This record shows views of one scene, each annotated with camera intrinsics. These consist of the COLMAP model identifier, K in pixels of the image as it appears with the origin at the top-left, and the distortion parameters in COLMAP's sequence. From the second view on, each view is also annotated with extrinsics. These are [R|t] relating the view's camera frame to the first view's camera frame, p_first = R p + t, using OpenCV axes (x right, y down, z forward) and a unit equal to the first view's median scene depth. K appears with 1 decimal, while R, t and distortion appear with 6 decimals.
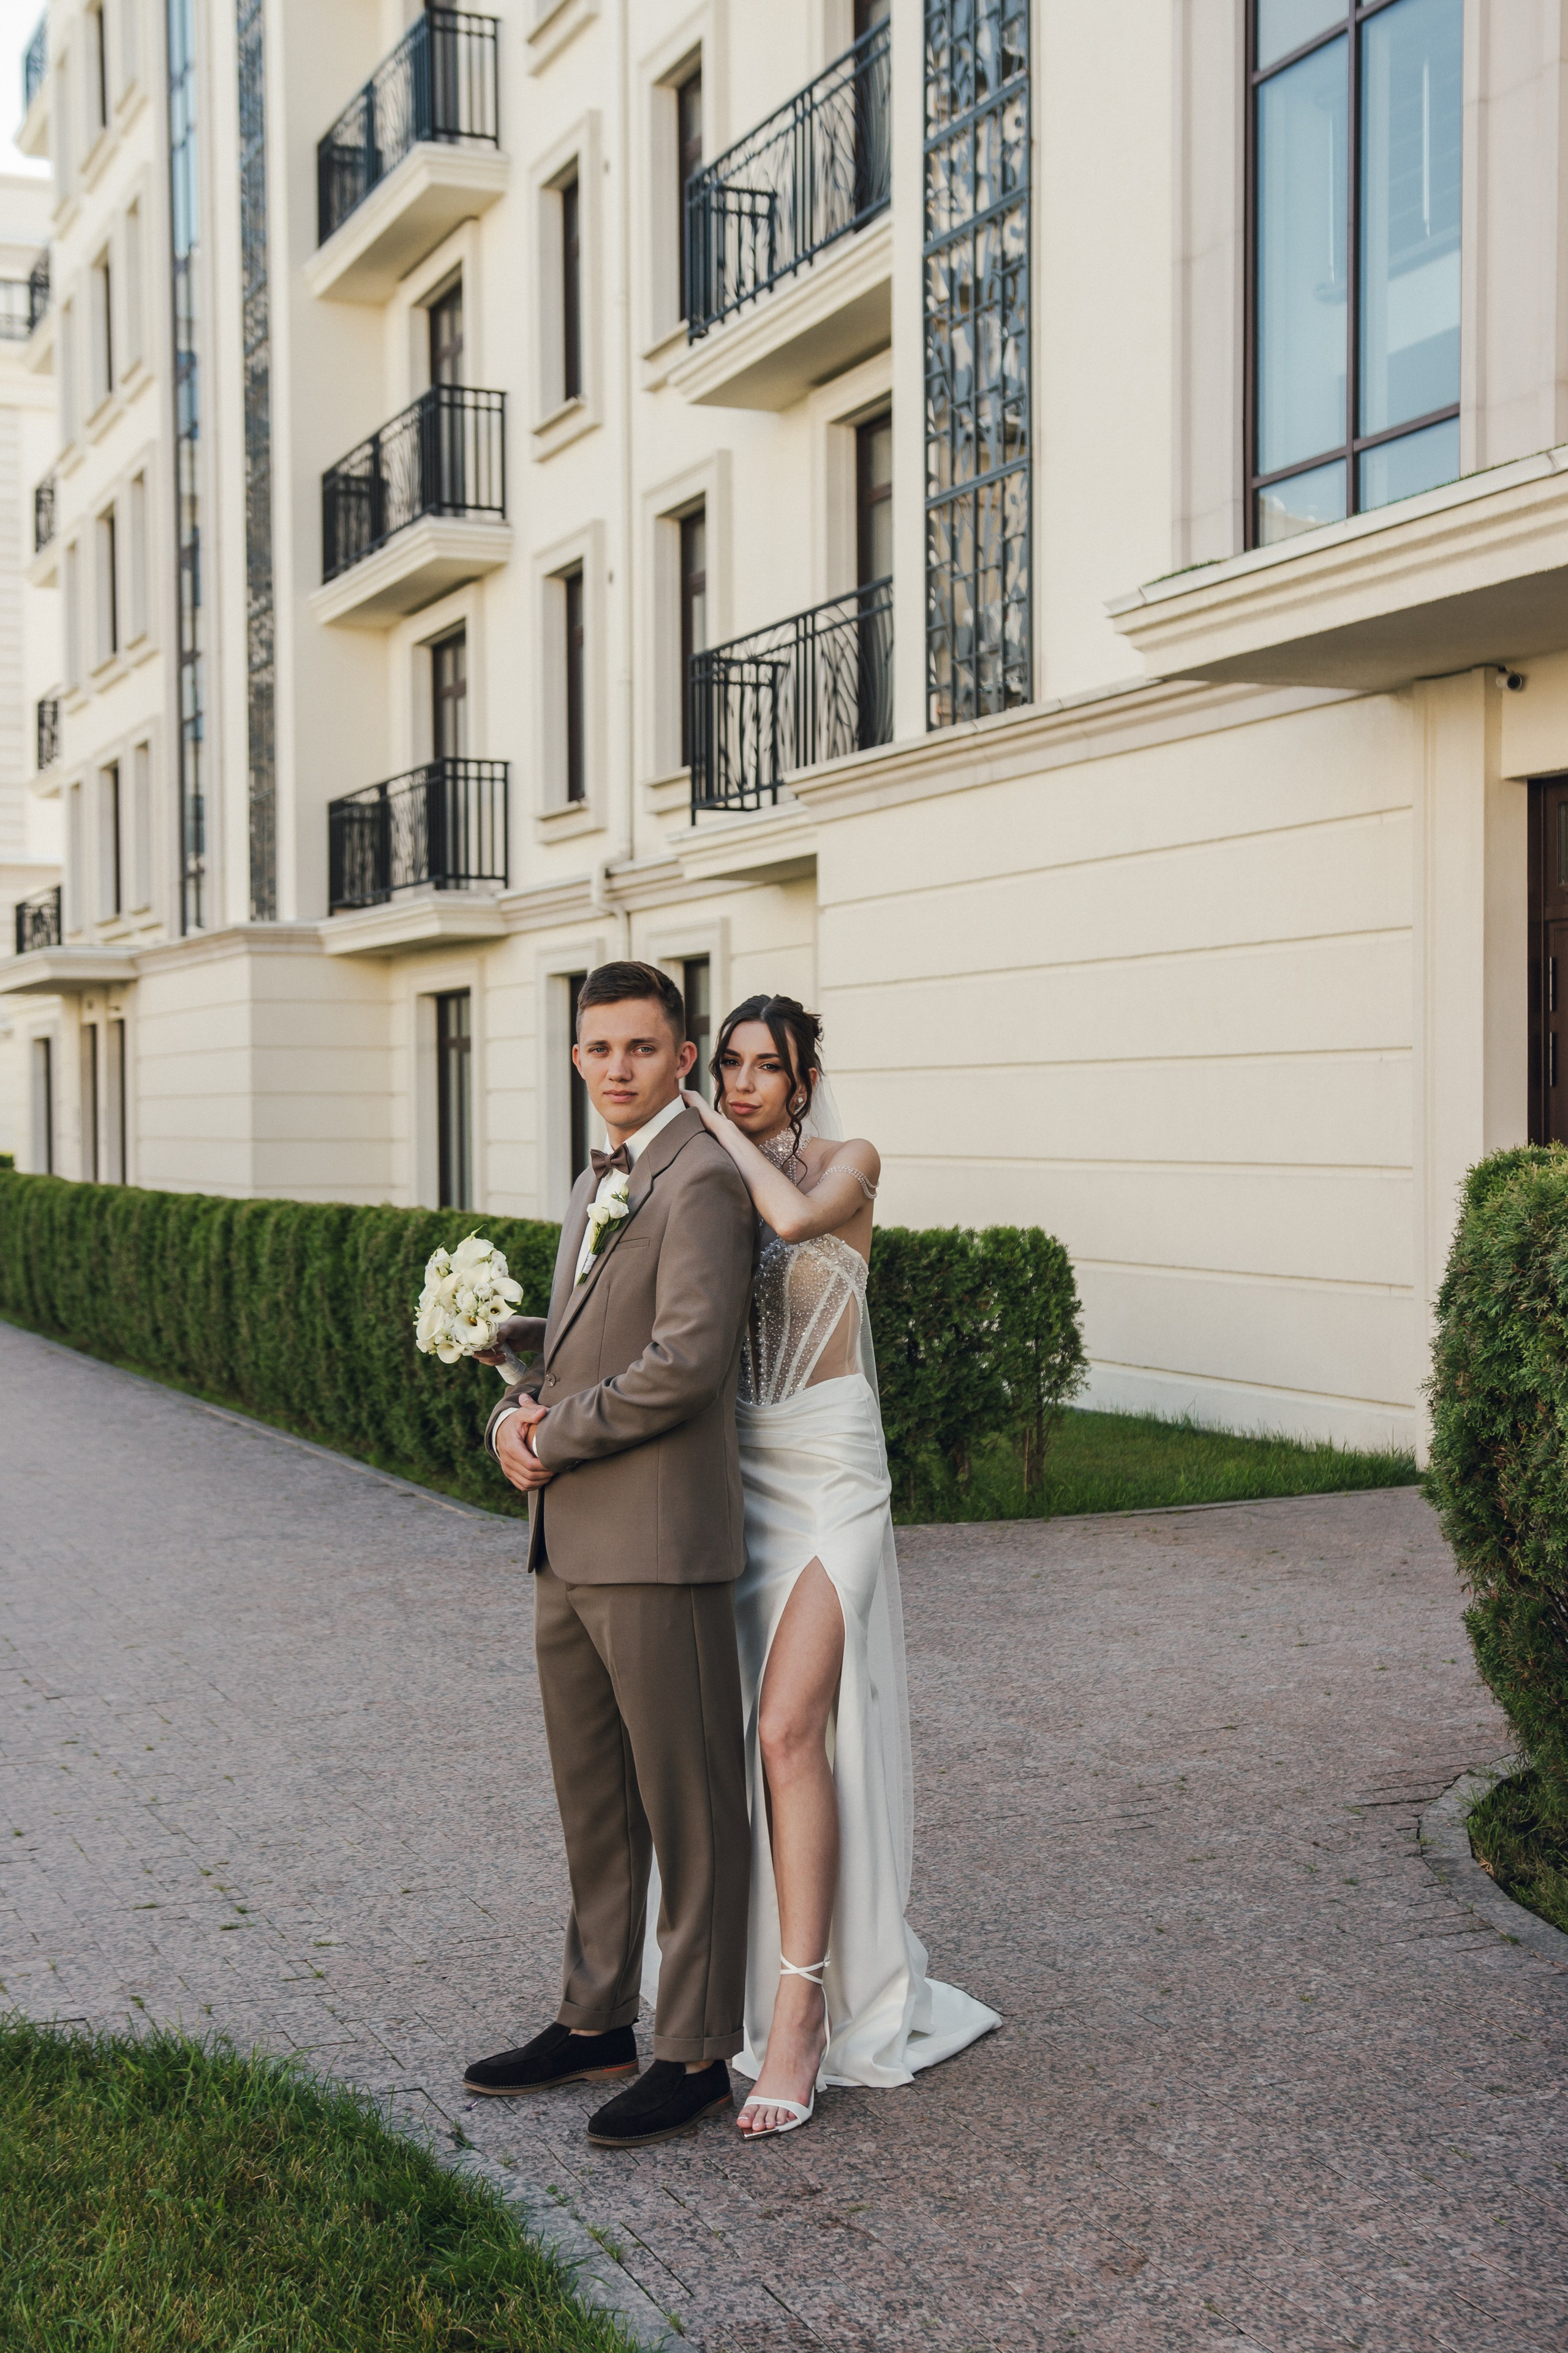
lens RADIAL K [[2862.2, 0, 786.7], [0, 2862.2, 1171.6], [0, 0, 1]] dist [-0.001157, 0.049638]
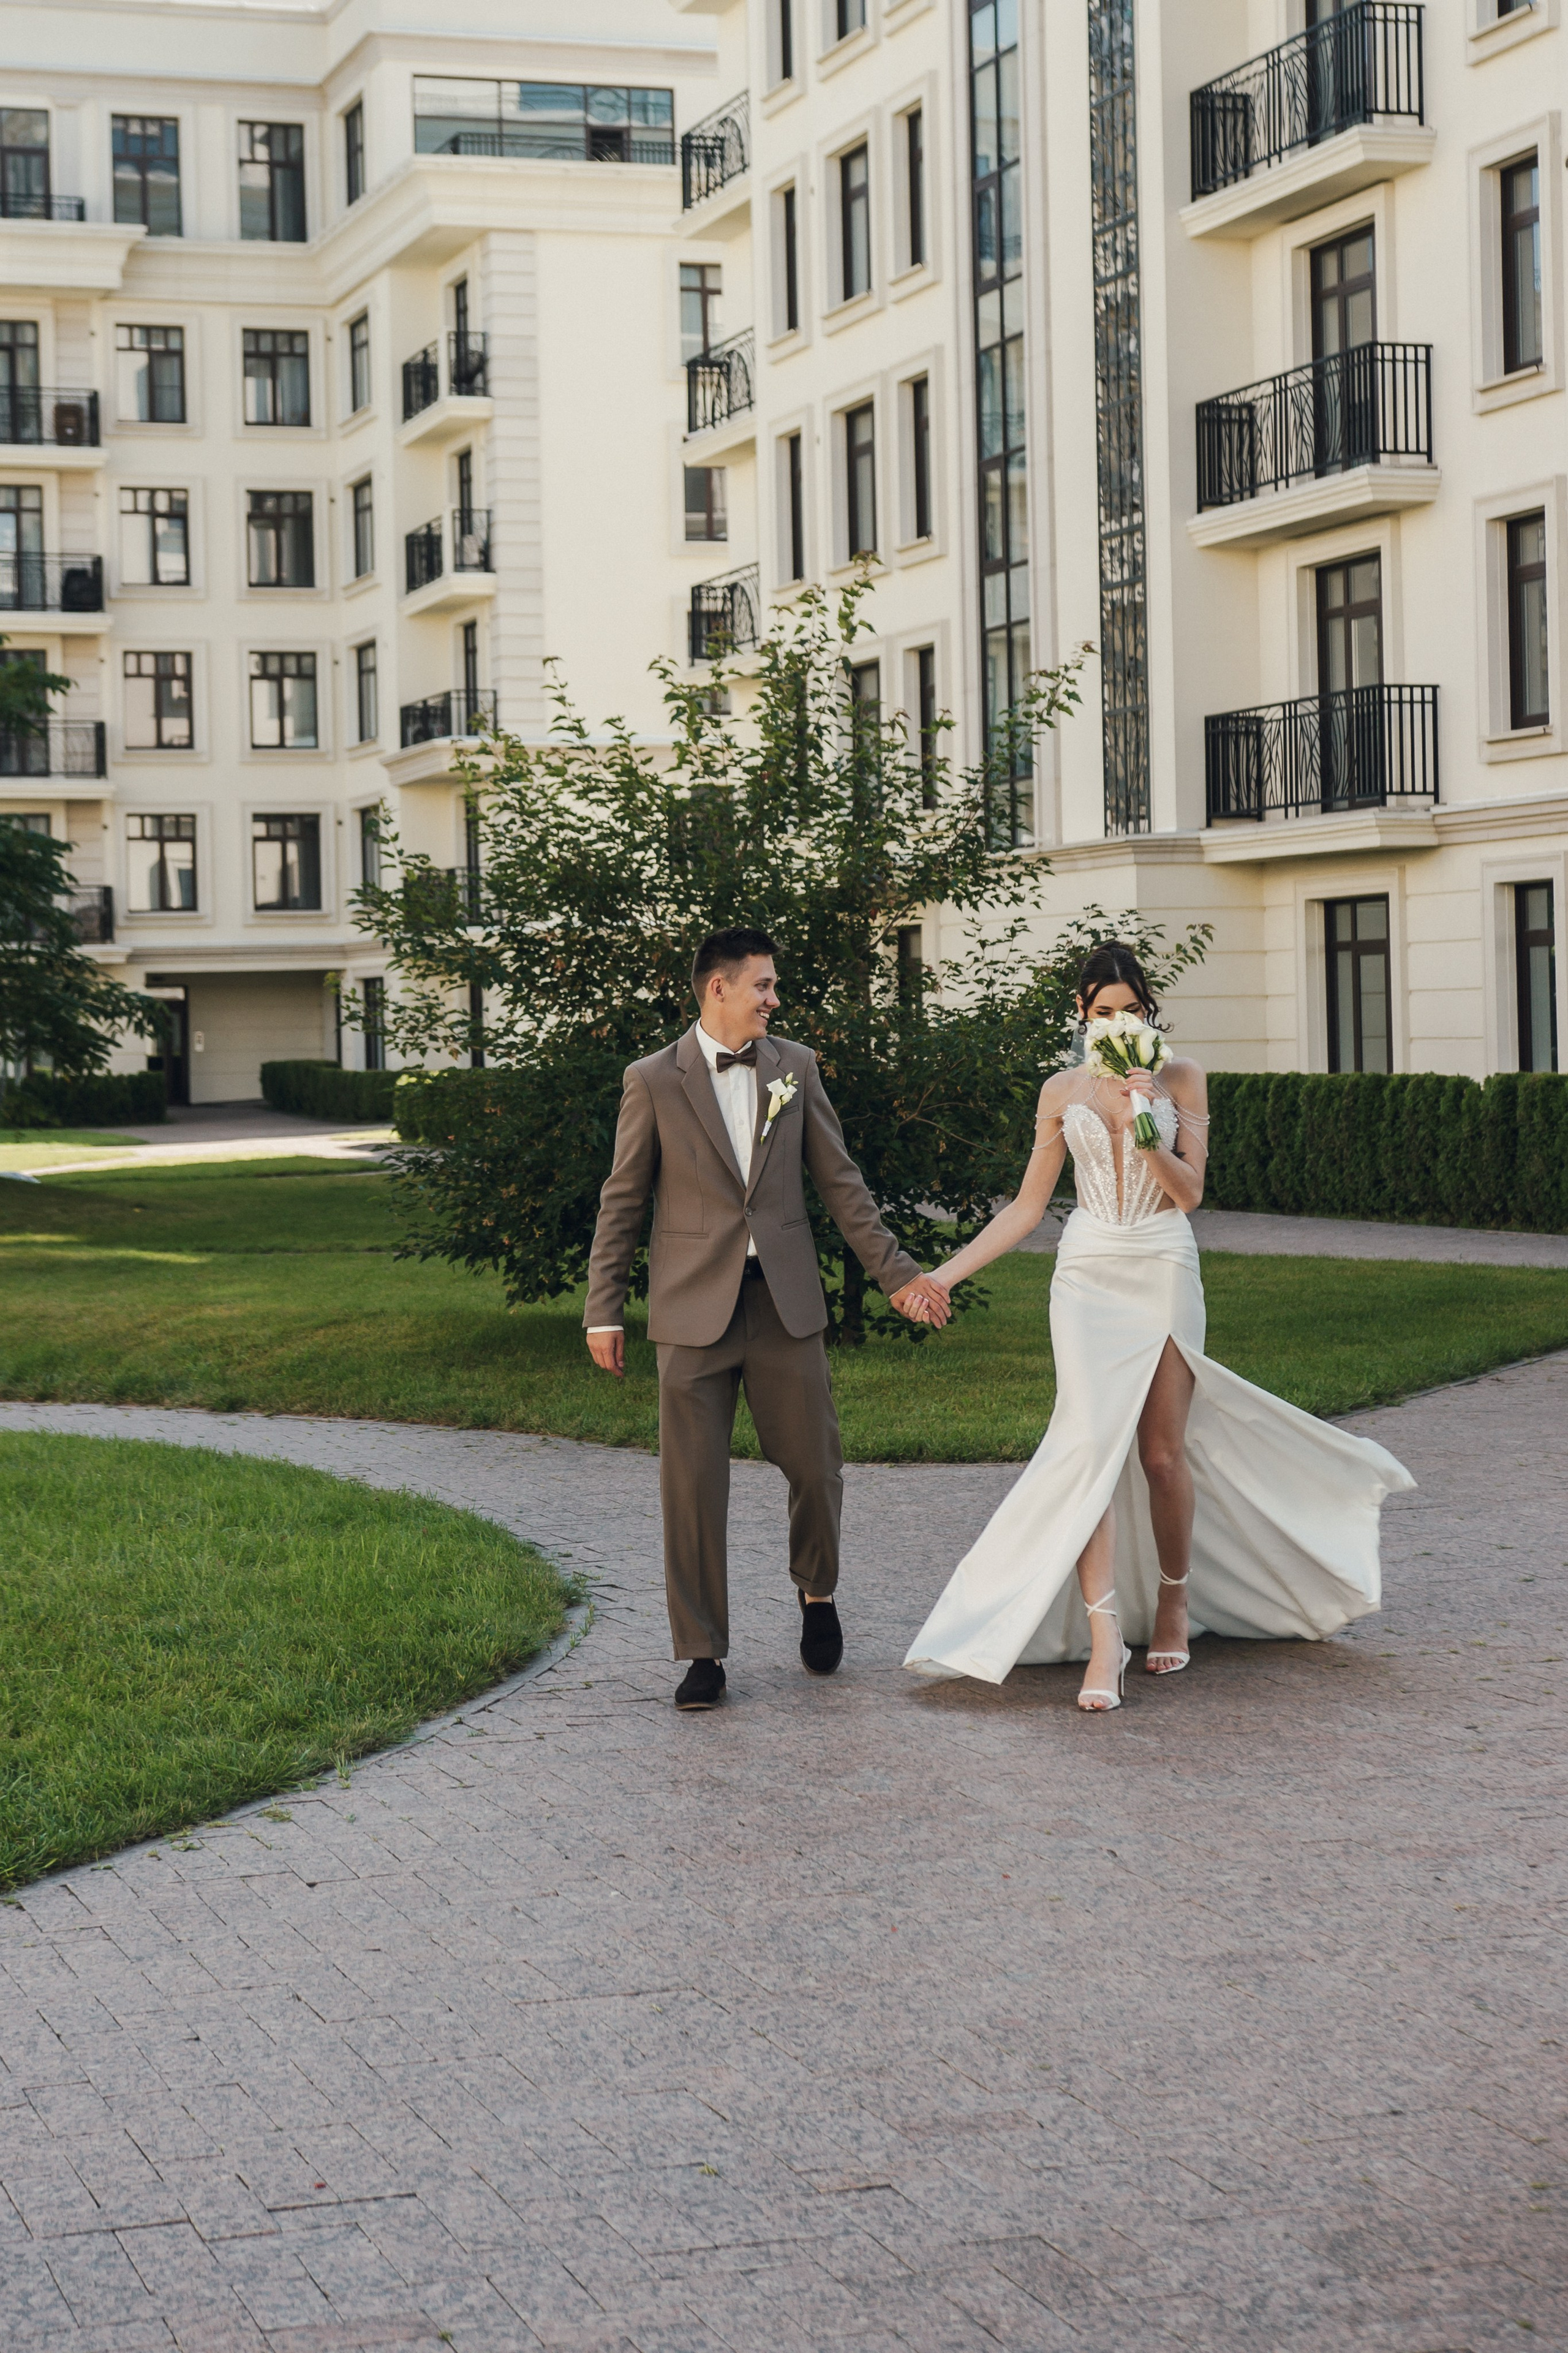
lens RADIAL K [[4002.2, 0, 784.0], [0, 4002.2, 1176.5], [0, 0, 1]] dist [-0.070172, -0.191463]
pose [[0.997241, -0.012266, -0.073216, -0.221020], [0.013542, 0.999764, 0.016967, 0.012088], [0.072991, -0.017912, 0.997172, -0.490080]]
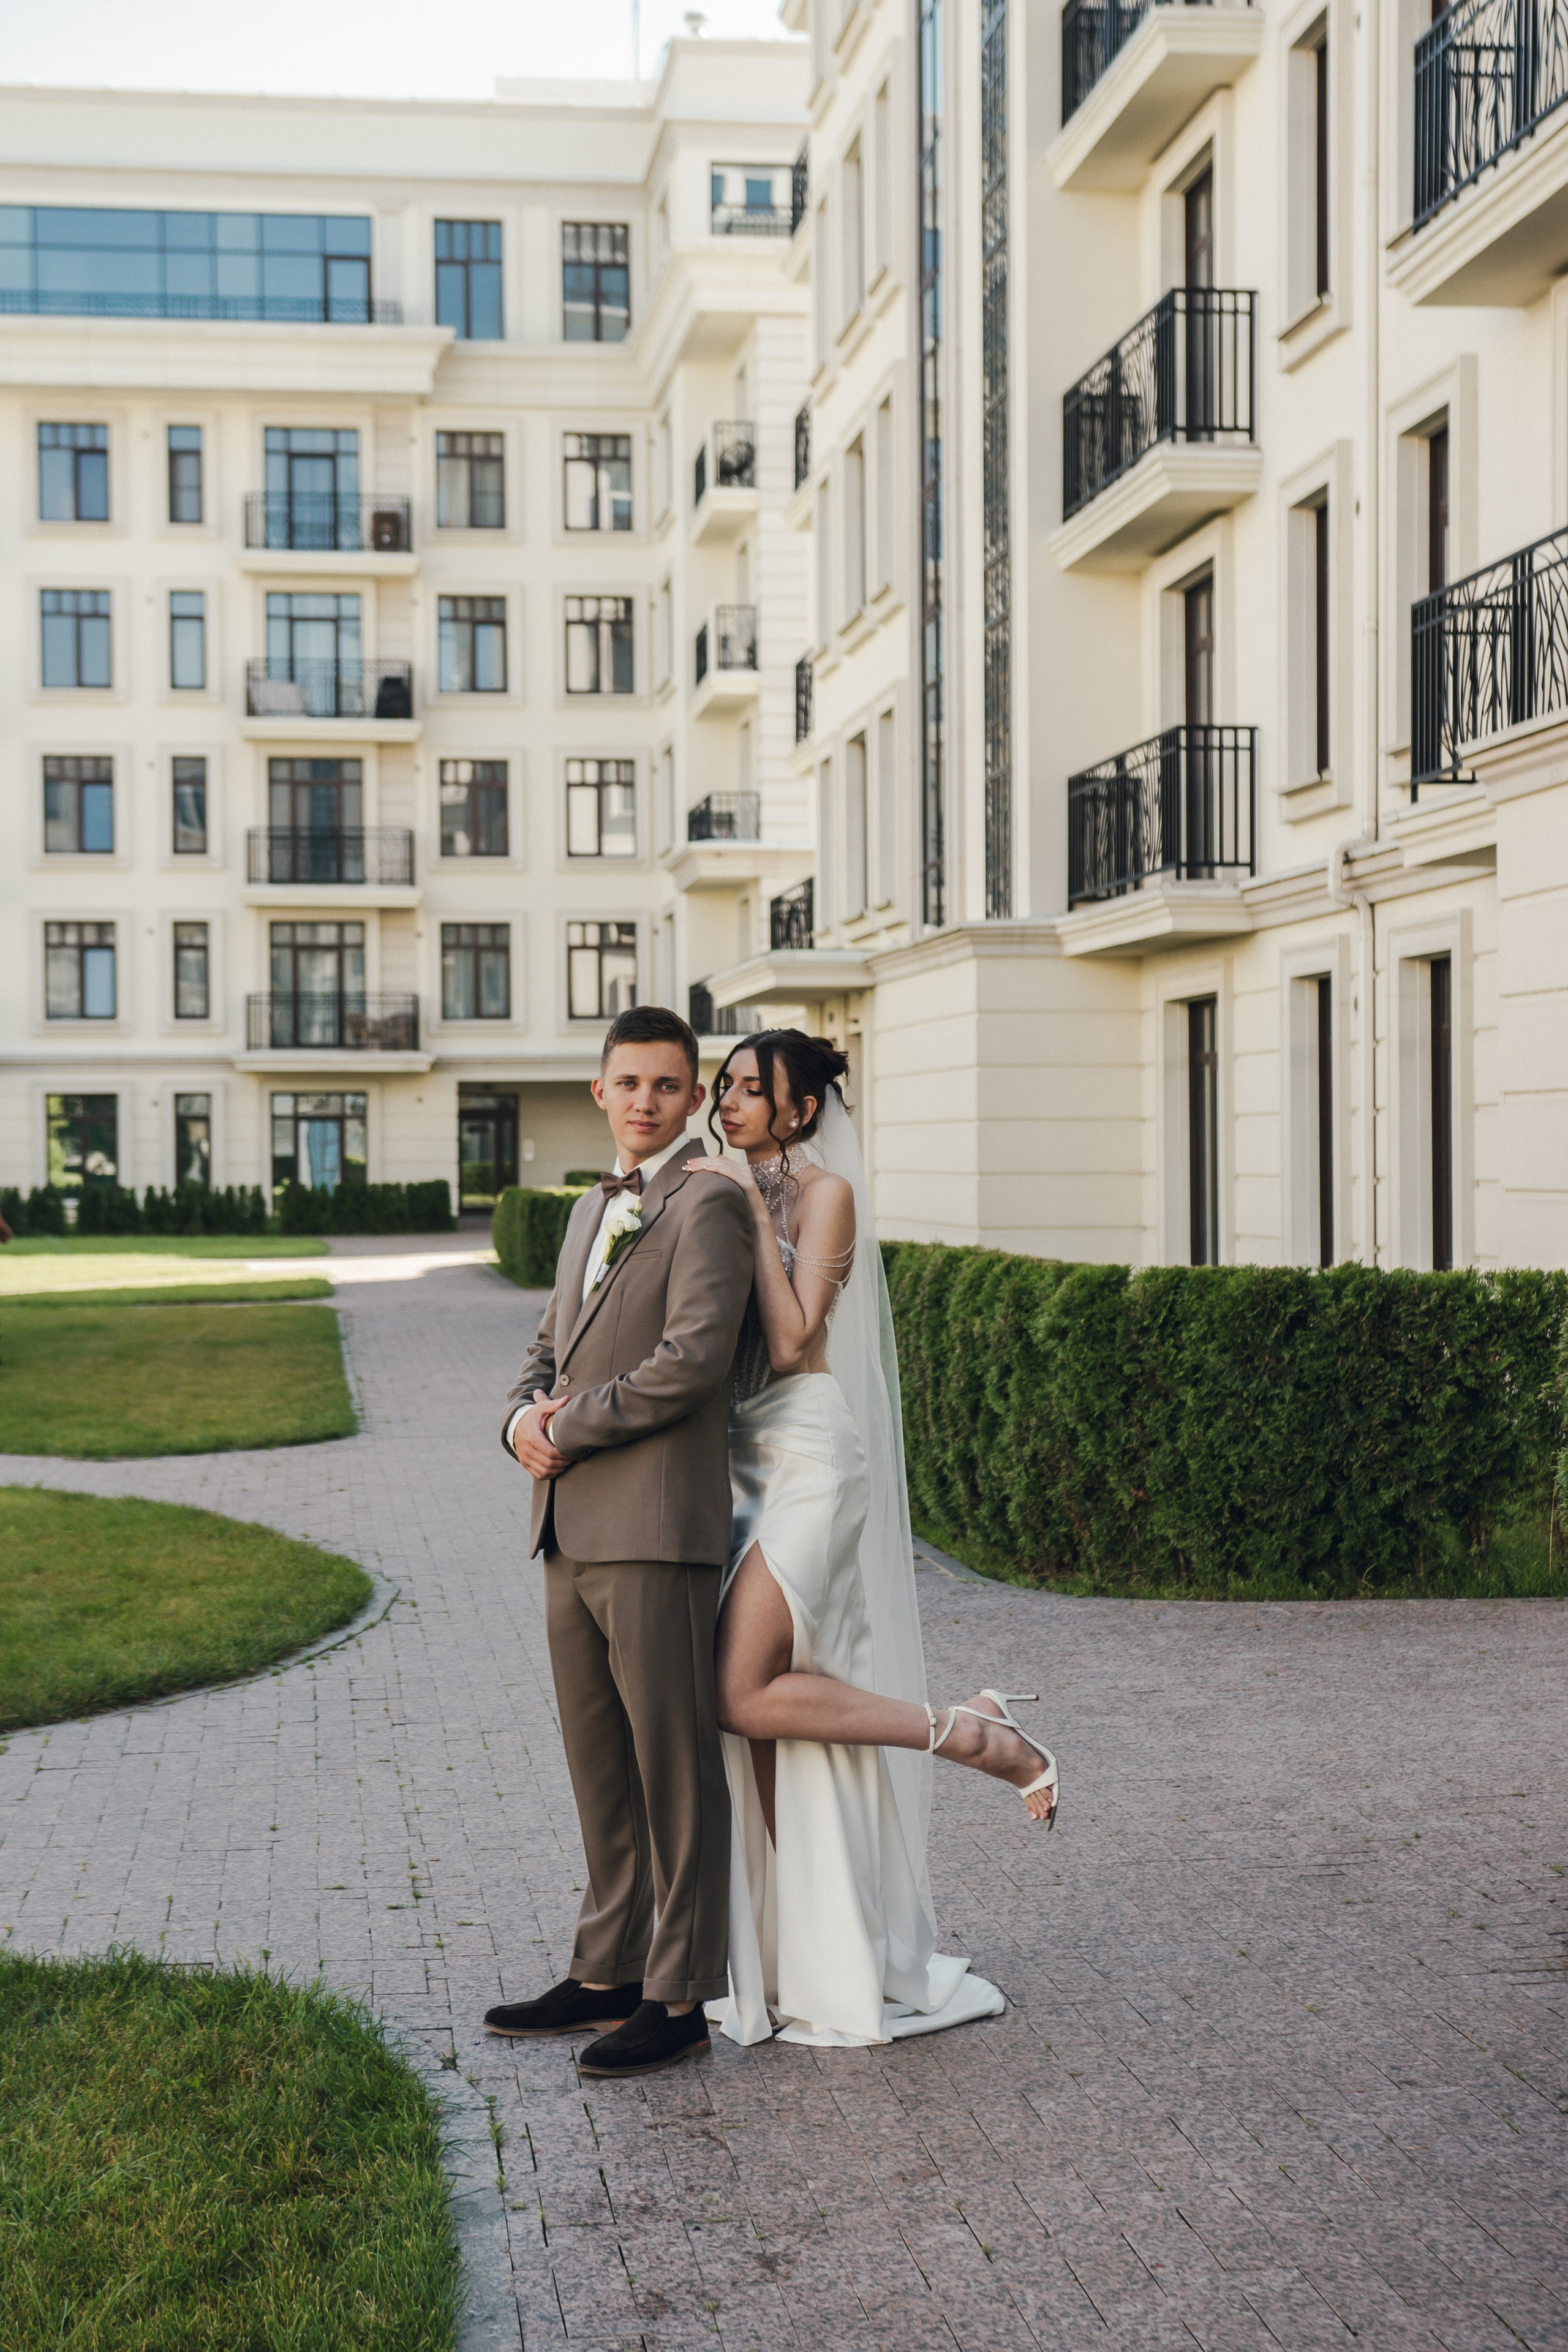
lens RADIAL K [[3583.1, 0, 784.0], [0, 3583.1, 1176.0], [0, 0, 1]] dist [0.012535, -0.000385]
pose [[0.959145, 0.001838, -0.282910, 0.064831], [-0.004907, 0.999937, -0.010141, 0.001007], [0.282873, 0.011115, 0.959093, -0.051056]]
